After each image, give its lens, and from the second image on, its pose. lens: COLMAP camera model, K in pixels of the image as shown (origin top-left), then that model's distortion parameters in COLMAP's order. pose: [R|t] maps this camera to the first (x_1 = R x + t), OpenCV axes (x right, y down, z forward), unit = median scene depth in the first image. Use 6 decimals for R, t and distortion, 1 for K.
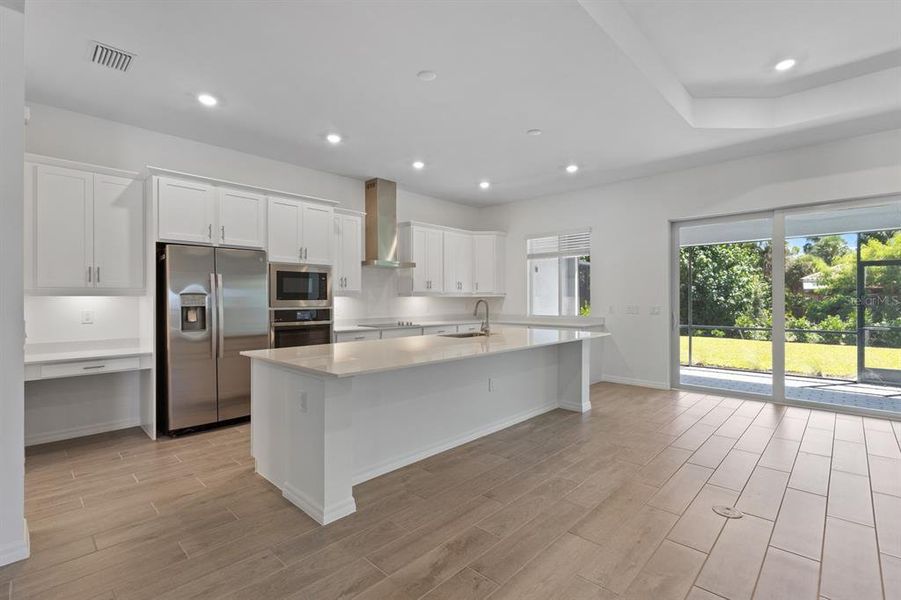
lens RADIAL K [[420.3, 0, 448.8], [0, 420.3, 299.9], [0, 0, 1]] dist [0.002380, -0.001426]
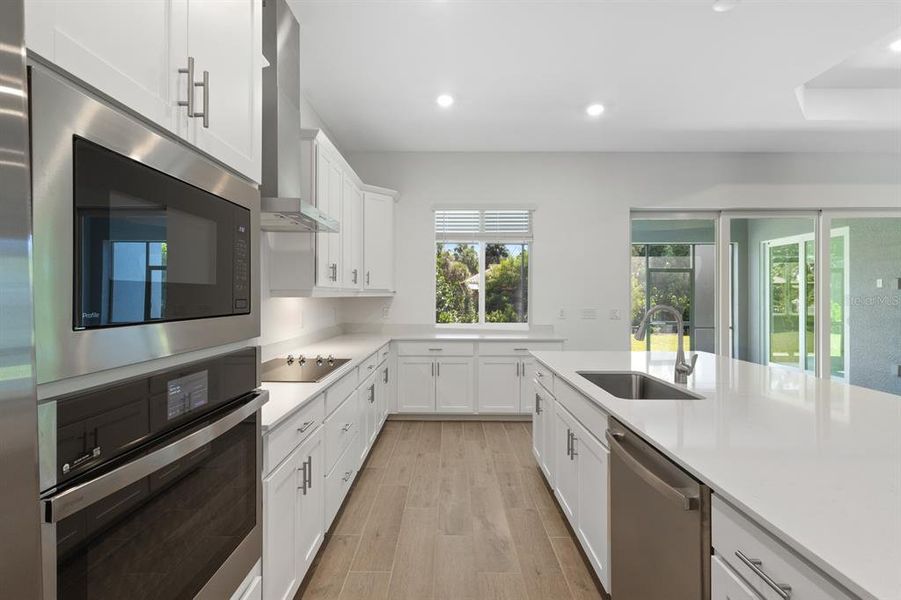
lens RADIAL K [[420.3, 0, 449.1], [0, 420.3, 296.3], [0, 0, 1]] dist [0.002380, -0.001426]
pose [[0.722823, 0.002854, 0.691027, -0.386311], [-0.002414, 0.999996, -0.001605, -0.010845], [-0.691029, -0.000508, 0.722827, 0.749733]]
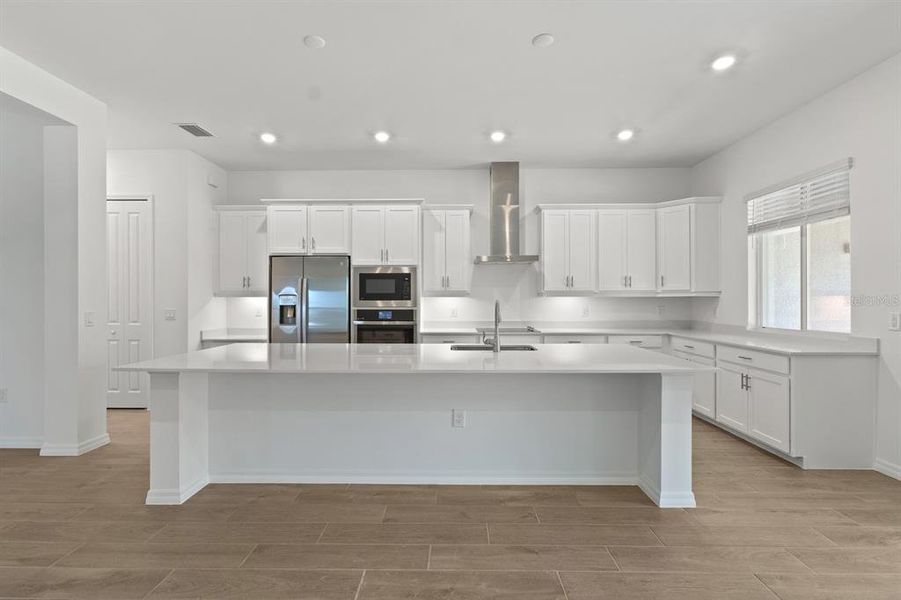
lens RADIAL K [[420.3, 0, 451.1], [0, 420.3, 300.9], [0, 0, 1]] dist [0.002380, -0.001426]
pose [[0.676229, 0.003604, -0.736683, 0.514527], [-0.002882, 0.999993, 0.002247, -0.001101], [0.736686, 0.000604, 0.676235, 0.411630]]
